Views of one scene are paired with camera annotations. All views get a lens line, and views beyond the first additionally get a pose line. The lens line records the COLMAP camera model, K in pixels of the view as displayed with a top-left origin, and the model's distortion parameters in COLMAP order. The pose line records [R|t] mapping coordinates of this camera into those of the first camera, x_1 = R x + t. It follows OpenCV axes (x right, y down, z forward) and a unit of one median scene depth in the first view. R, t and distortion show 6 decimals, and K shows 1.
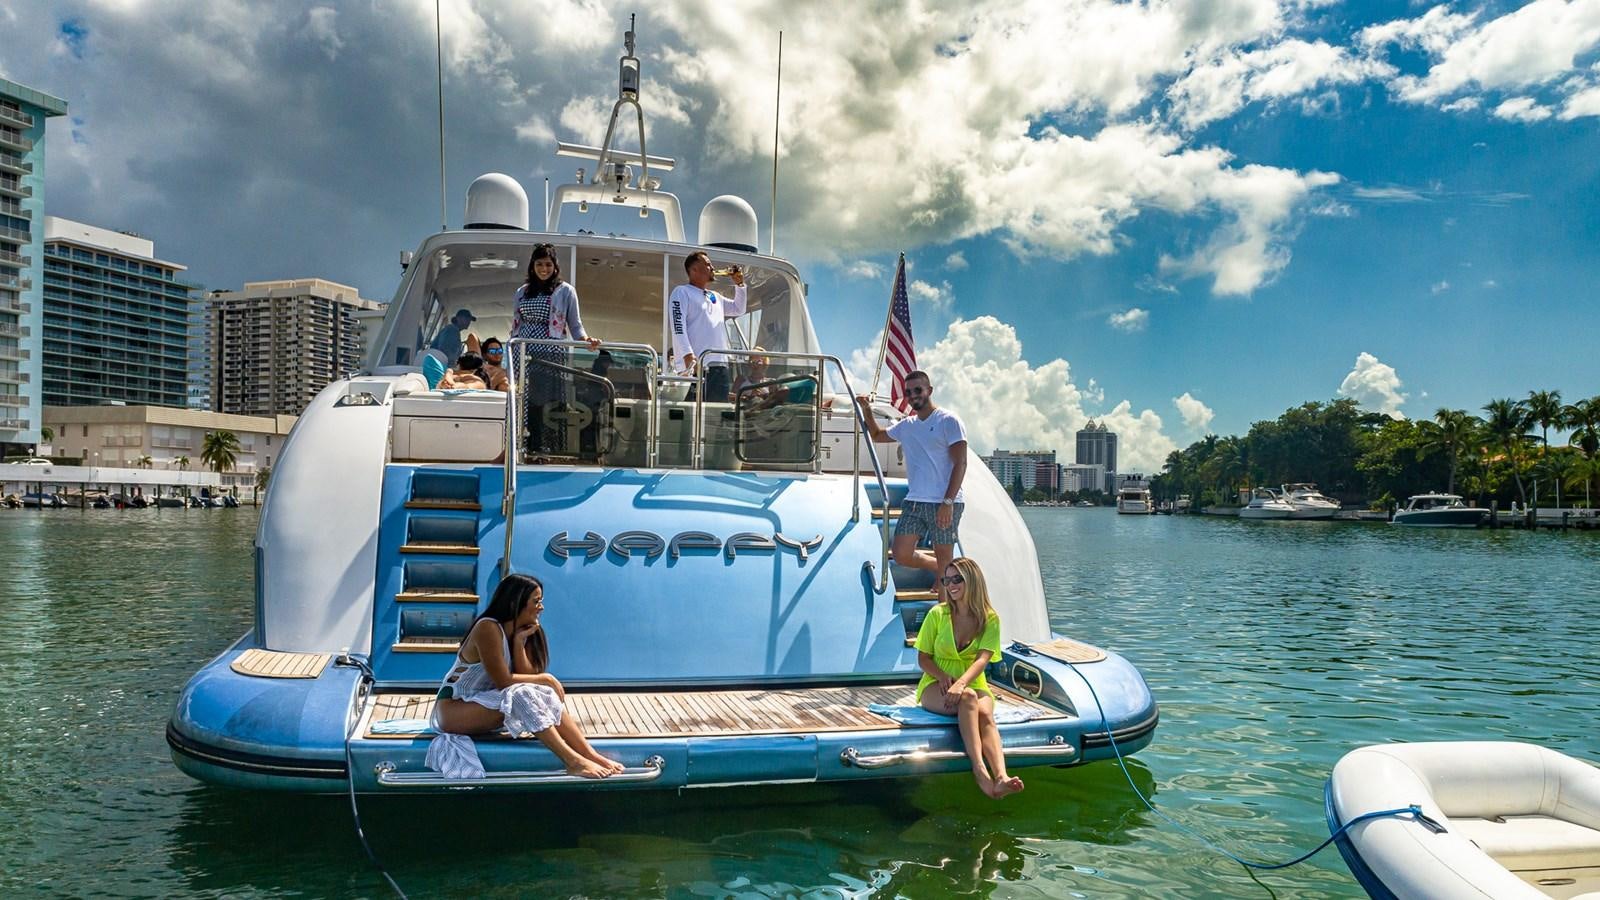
lens RADIAL K [[1236.1, 0, 793.0], [0, 1236.1, 489.2], [0, 0, 1]] dist [0.011272, 0.008077]
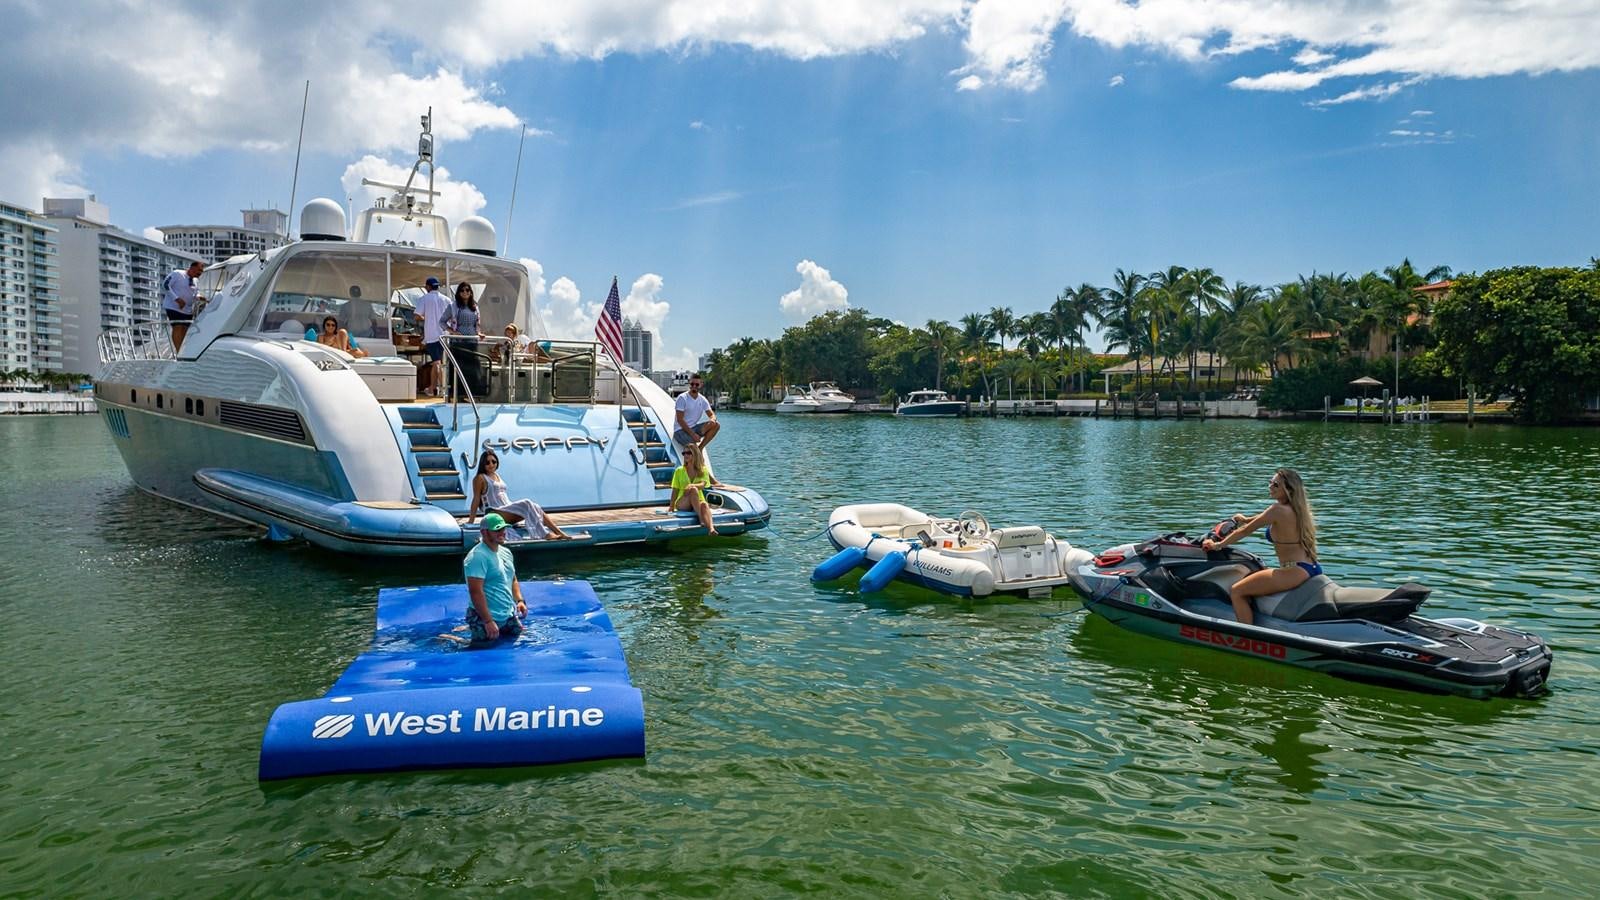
lens RADIAL K [[1341.8, 0, 800.0], [0, 1341.8, 450.0], [0, 0, 1]] dist [-0.003688, -0.001049]
pose [[0.931329, -0.033879, 0.362600, -0.082786], [0.016054, 0.998515, 0.052059, -0.008396], [-0.363825, -0.042663, 0.930490, -0.195446]]
